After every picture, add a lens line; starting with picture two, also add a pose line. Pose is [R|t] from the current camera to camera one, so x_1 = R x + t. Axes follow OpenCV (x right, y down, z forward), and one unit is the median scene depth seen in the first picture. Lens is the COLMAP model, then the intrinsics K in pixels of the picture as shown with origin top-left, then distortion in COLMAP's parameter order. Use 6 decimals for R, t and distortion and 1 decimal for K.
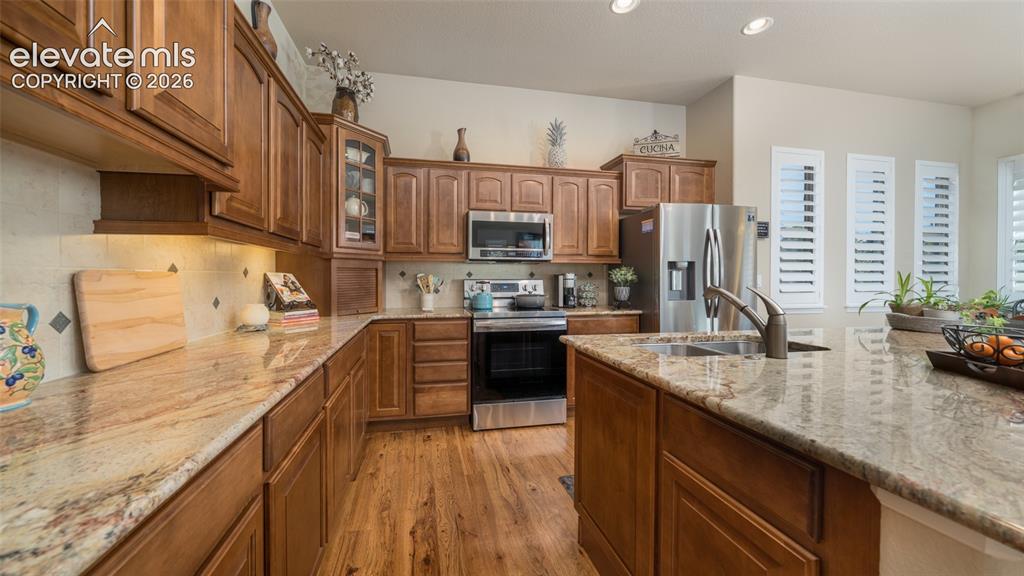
lens RADIAL K [[360.9, 0, 489.4], [0, 360.9, 277.8], [0, 0, 1]] dist [-0.004710, -0.000379]
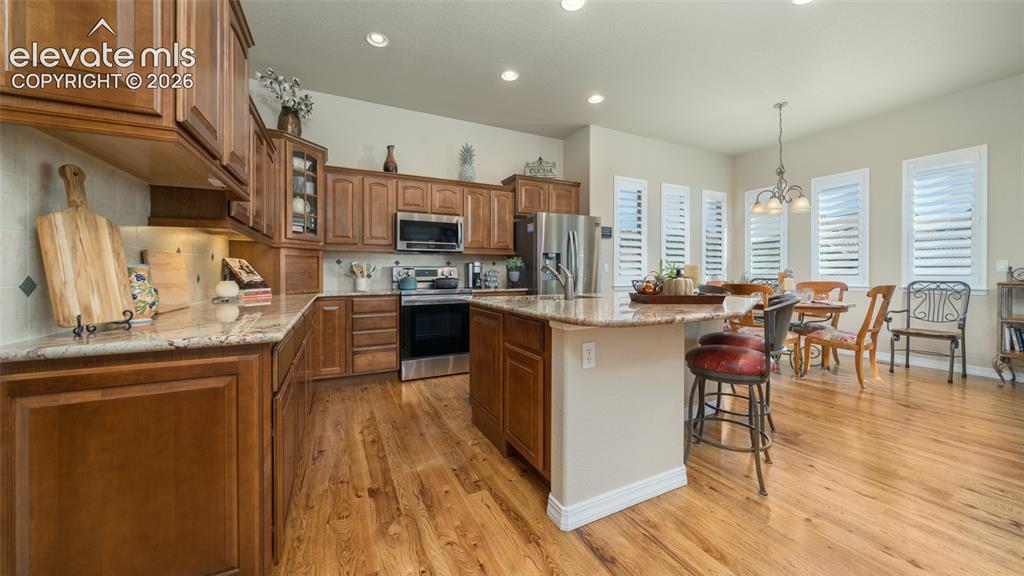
lens RADIAL K [[360.9, 0, 514.3], [0, 360.9, 272.1], [0, 0, 1]] dist [-0.004710, -0.000379]
pose [[0.962978, -0.003994, 0.269549, -0.002657], [0.004976, 0.999983, -0.002960, 0.033998], [-0.269532, 0.004192, 0.962982, -0.350533]]
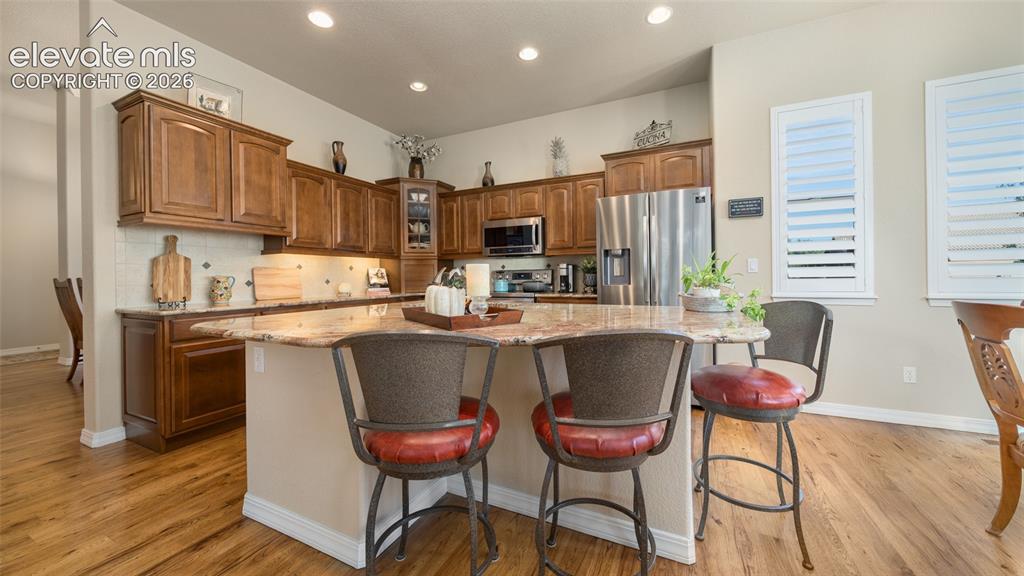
lens RADIAL K [[360.9, 0, 520.8], [0, 360.9, 274.1], [0, 0, 1]] dist [-0.004710, -0.000379]
pose [[0.806956, -0.015807, -0.590400, 0.942705], [0.013812, 0.999873, -0.007892, 0.034884], [0.590450, -0.001785, 0.807072, -0.058767]]
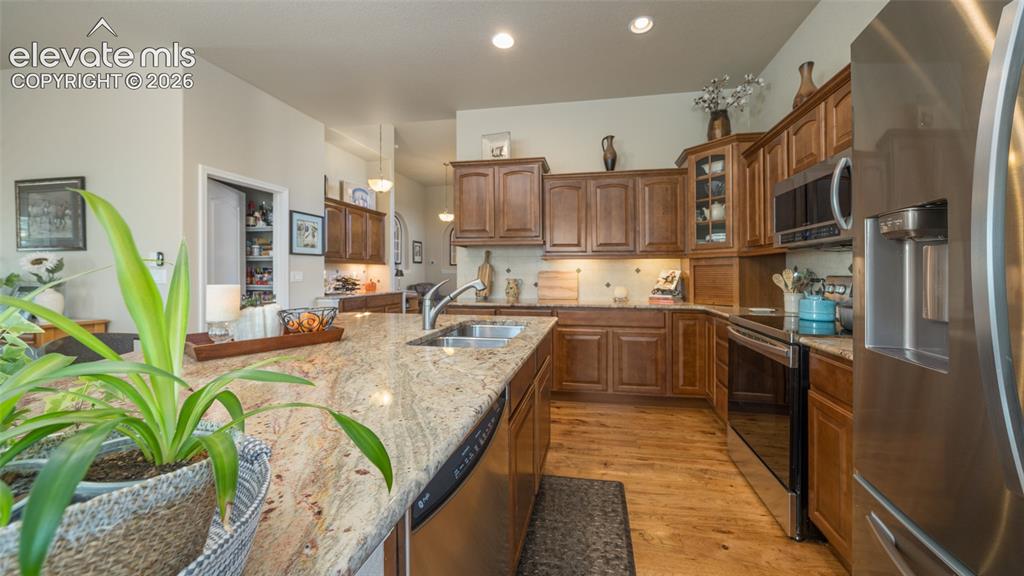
lens RADIAL K [[360.9, 0, 526.4], [0, 360.9, 271.9], [0, 0, 1]] dist [-0.004710, -0.000379]
pose [[-0.376704, -0.009632, -0.926284, 0.880147], [-0.003202, 0.999954, -0.009095, 0.006622], [0.926328, -0.000460, -0.376718, 0.839645]]
